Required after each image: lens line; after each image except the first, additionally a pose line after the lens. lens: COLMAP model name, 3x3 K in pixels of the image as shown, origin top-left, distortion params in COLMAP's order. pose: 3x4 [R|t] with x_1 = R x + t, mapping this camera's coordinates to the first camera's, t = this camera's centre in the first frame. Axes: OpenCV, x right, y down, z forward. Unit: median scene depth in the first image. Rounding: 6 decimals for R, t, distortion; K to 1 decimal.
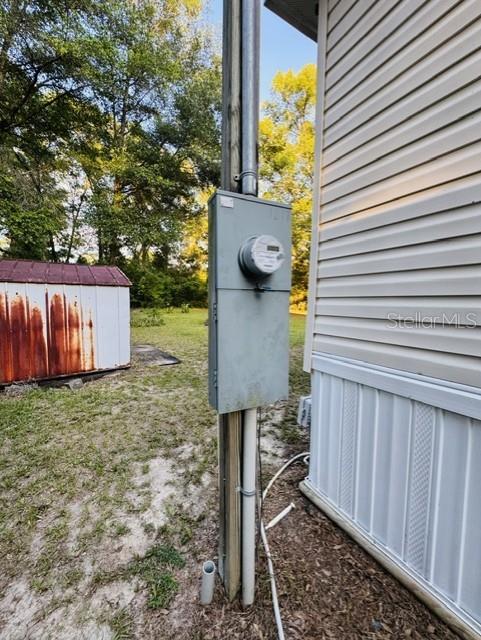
lens RADIAL K [[256.3, 0, 239.7], [0, 256.3, 317.9], [0, 0, 1]] dist [0.001811, -0.002054]
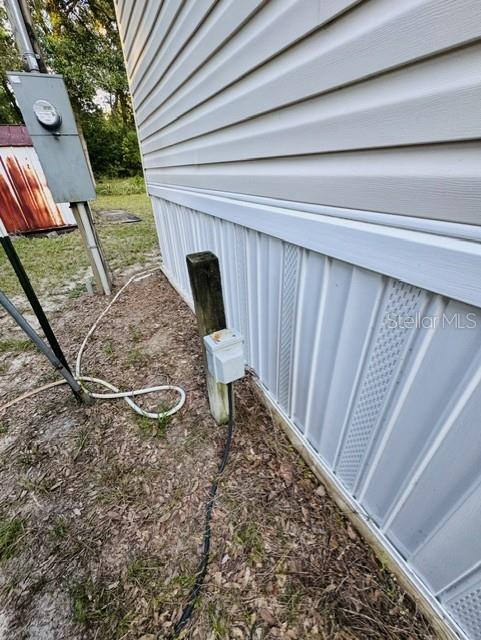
lens RADIAL K [[256.3, 0, 242.3], [0, 256.3, 319.8], [0, 0, 1]] dist [0.001811, -0.002054]
pose [[0.998036, -0.021357, -0.058893, 0.690488], [0.045999, 0.888026, 0.457487, 0.137537], [0.042528, -0.459298, 0.887264, -0.571224]]
